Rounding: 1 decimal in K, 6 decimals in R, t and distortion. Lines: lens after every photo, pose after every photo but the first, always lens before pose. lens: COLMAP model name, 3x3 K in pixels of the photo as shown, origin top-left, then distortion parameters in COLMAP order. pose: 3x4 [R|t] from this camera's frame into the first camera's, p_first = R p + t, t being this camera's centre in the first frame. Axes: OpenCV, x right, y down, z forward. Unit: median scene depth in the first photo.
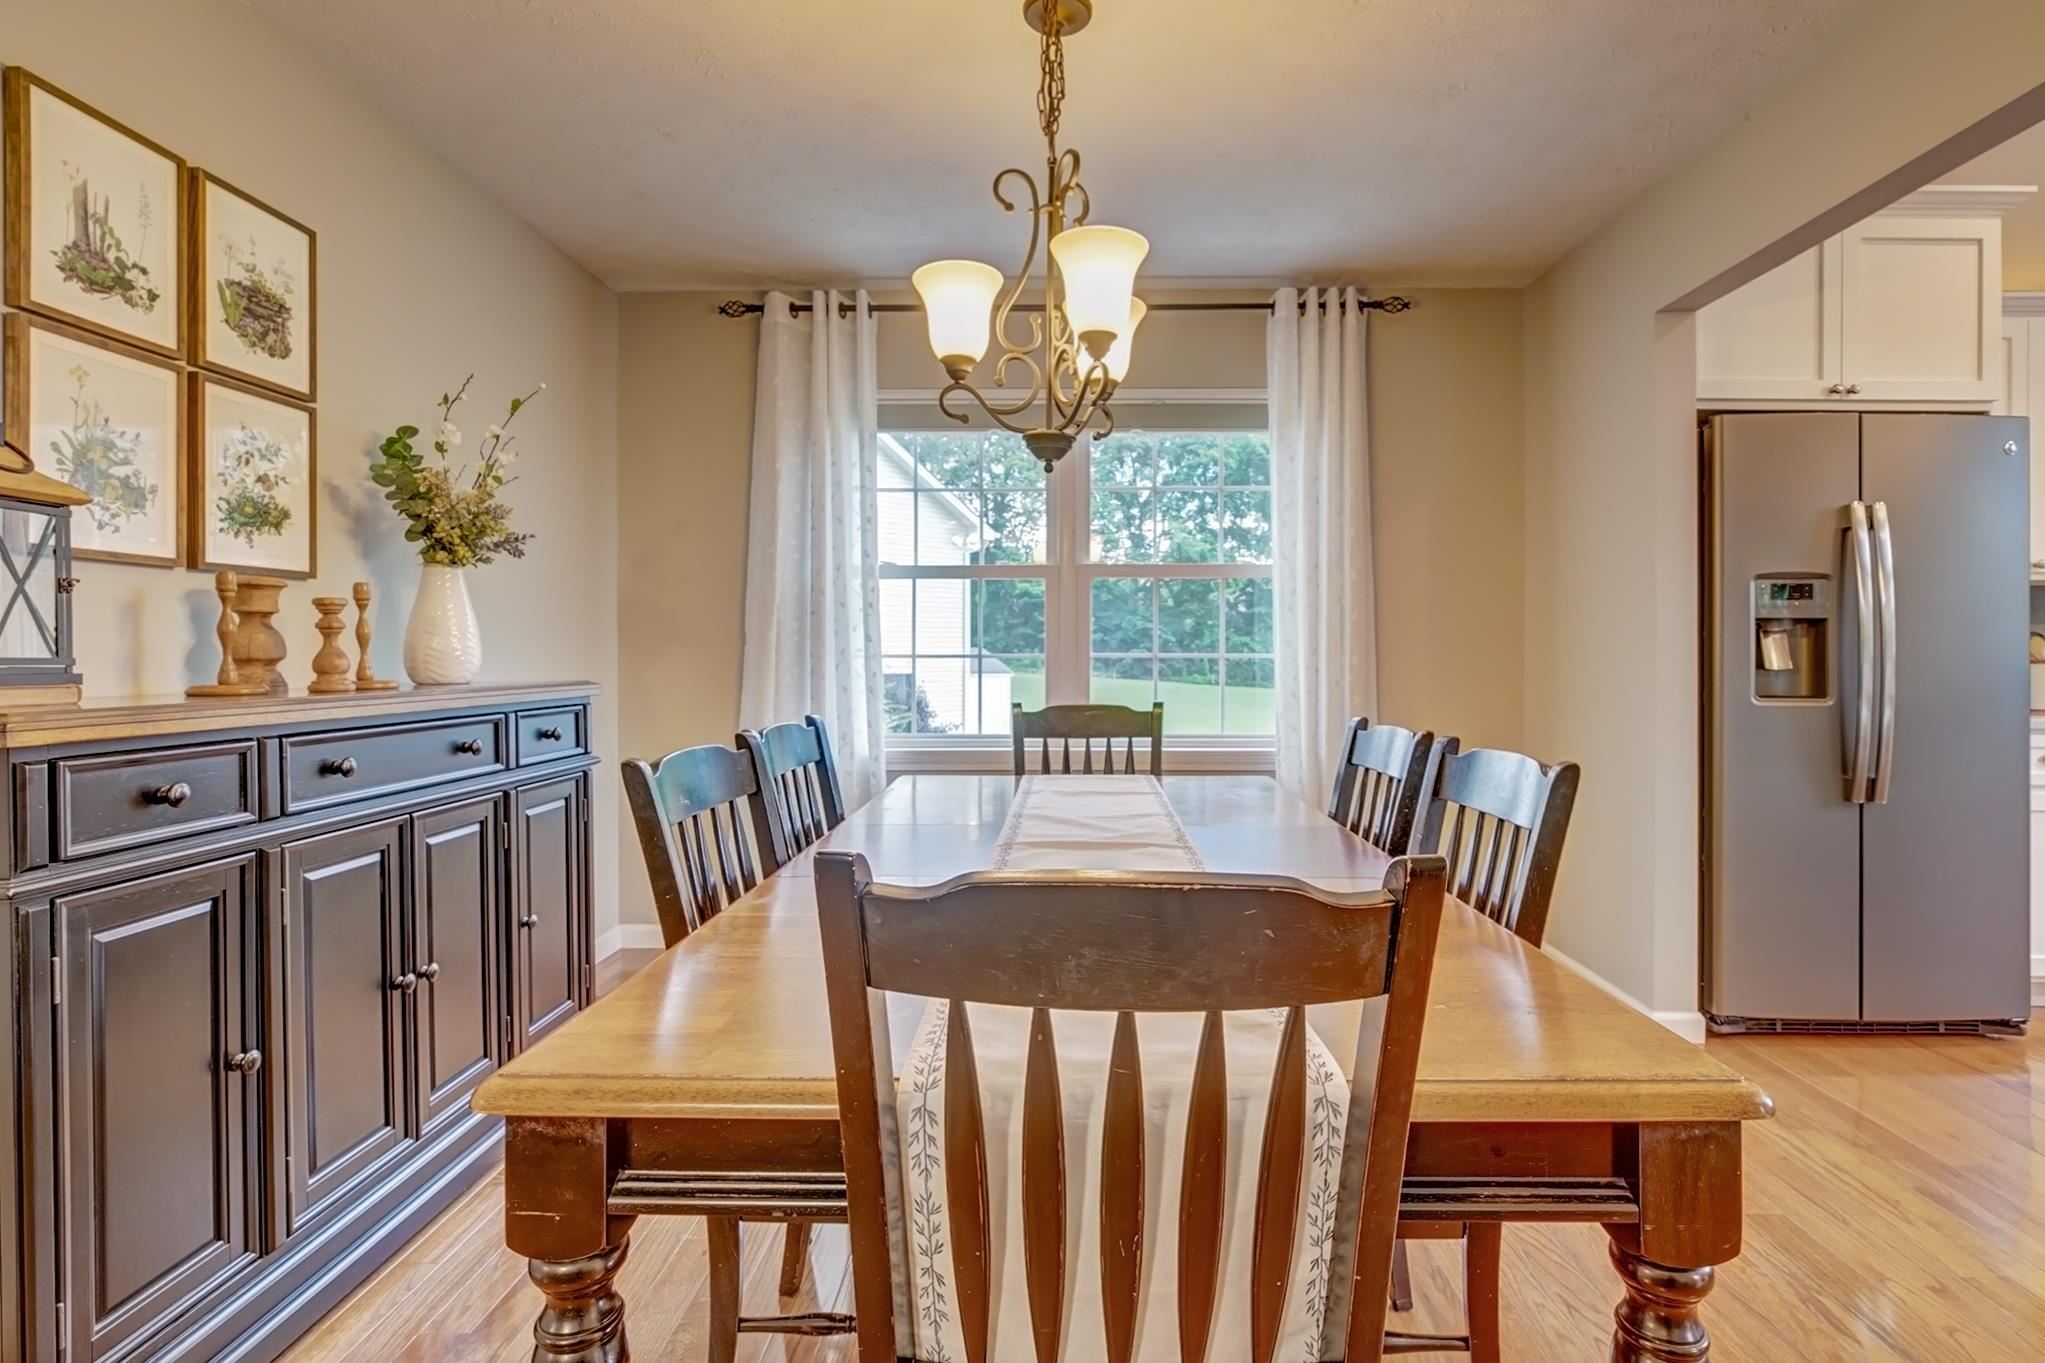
lens RADIAL K [[990.6, 0, 1069.5], [0, 990.6, 664.6], [0, 0, 1]] dist [-0.007815, -0.001923]
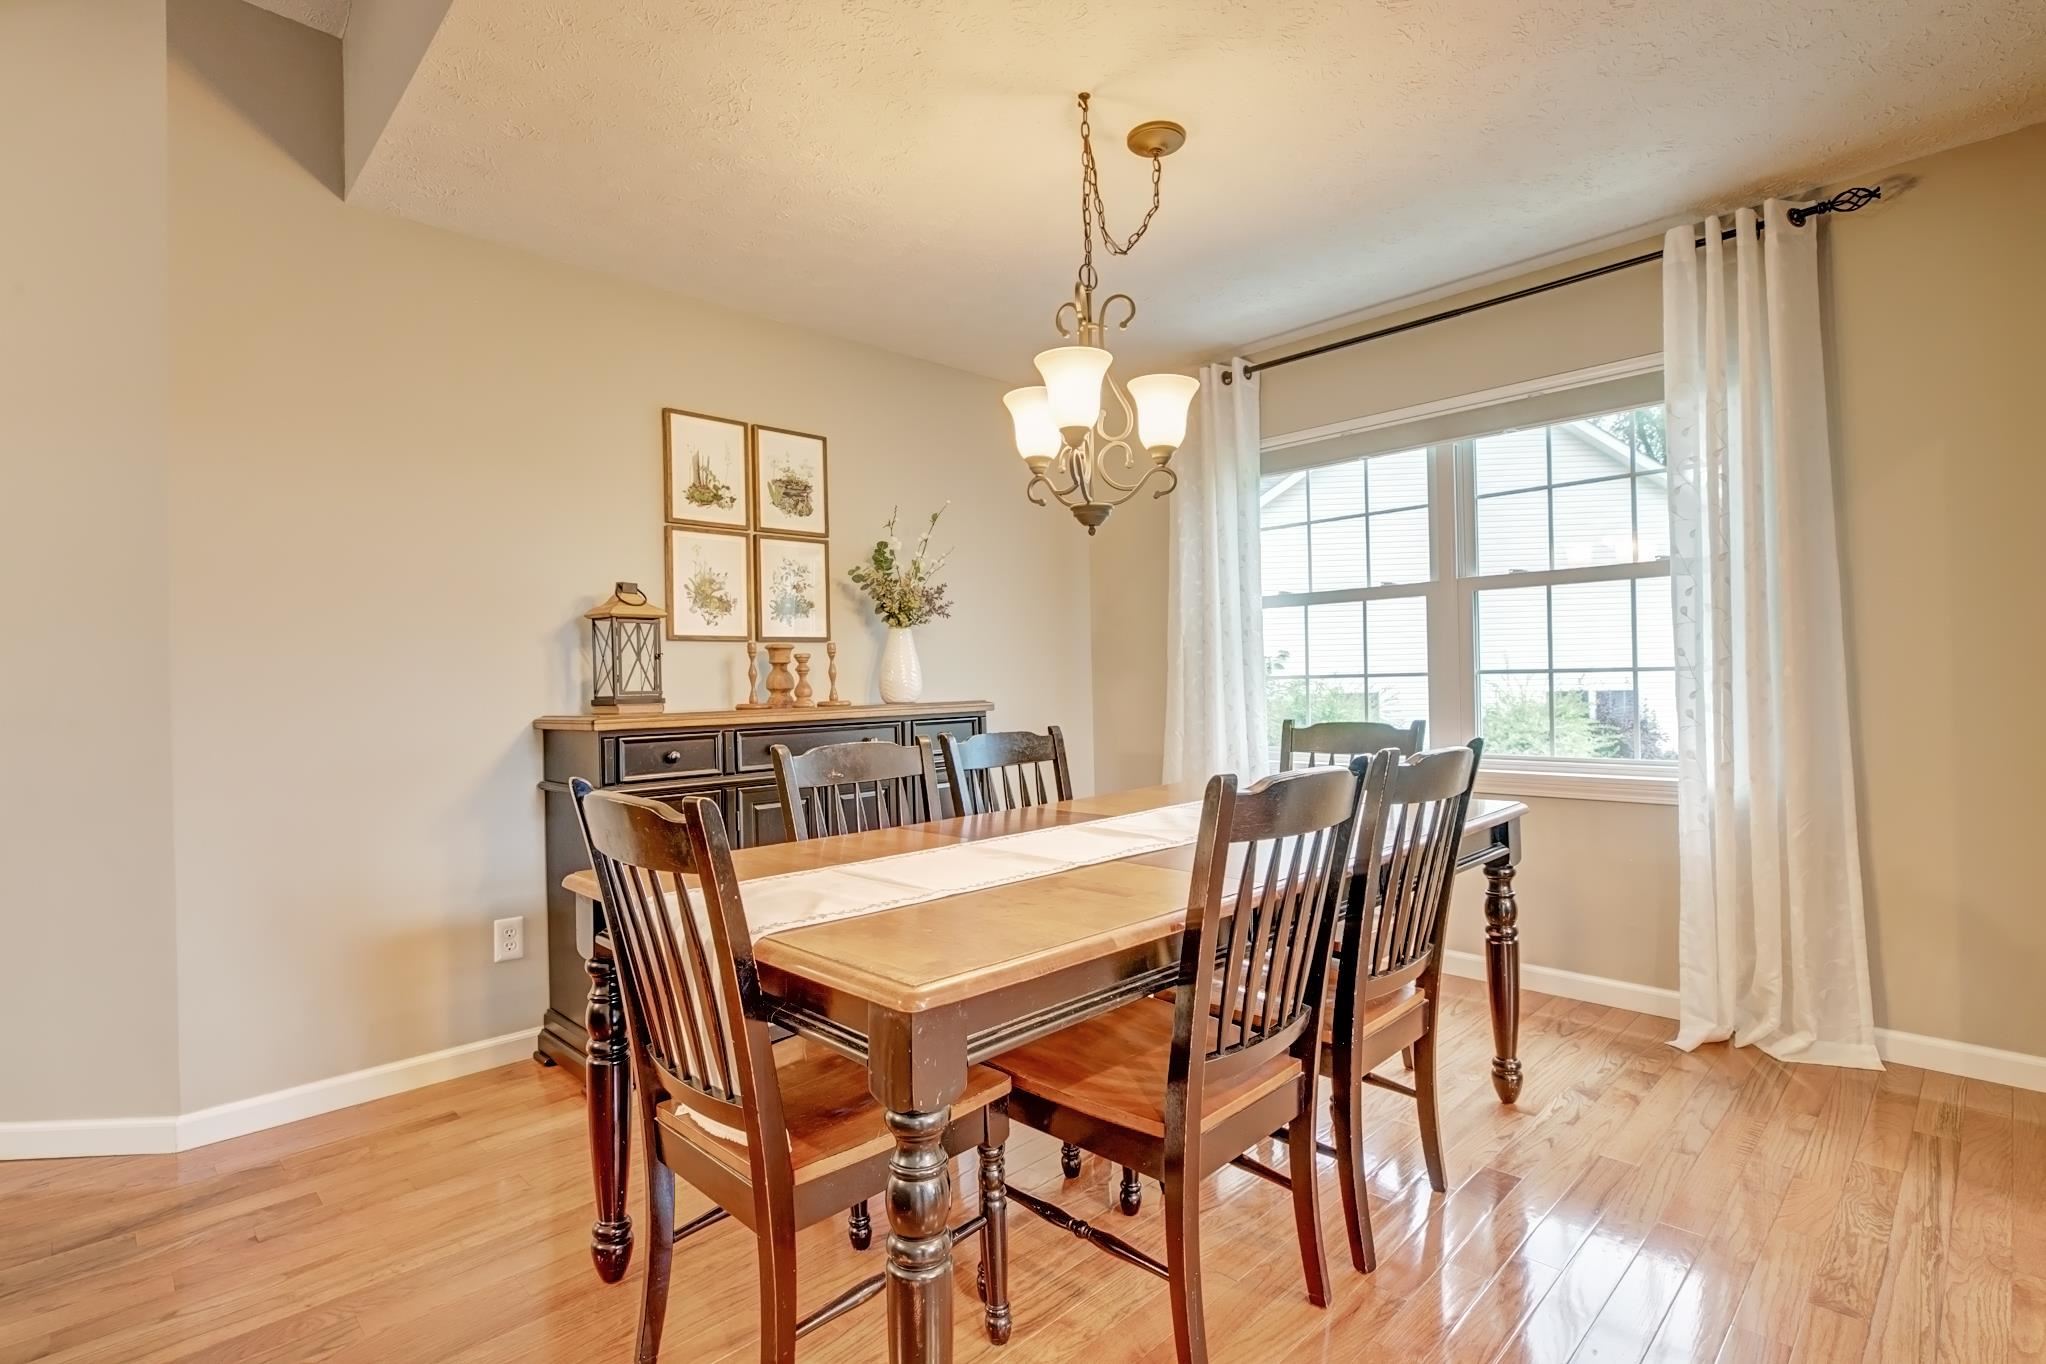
lens RADIAL K [[991.0, 0, 1026.6], [0, 991.0, 676.7], [0, 0, 1]] dist [-0.007815, -0.001923]
pose [[0.705450, -0.019993, -0.708478, 0.702762], [0.015068, 0.999799, -0.013210, 0.001684], [0.708599, -0.001357, 0.705610, 0.039652]]
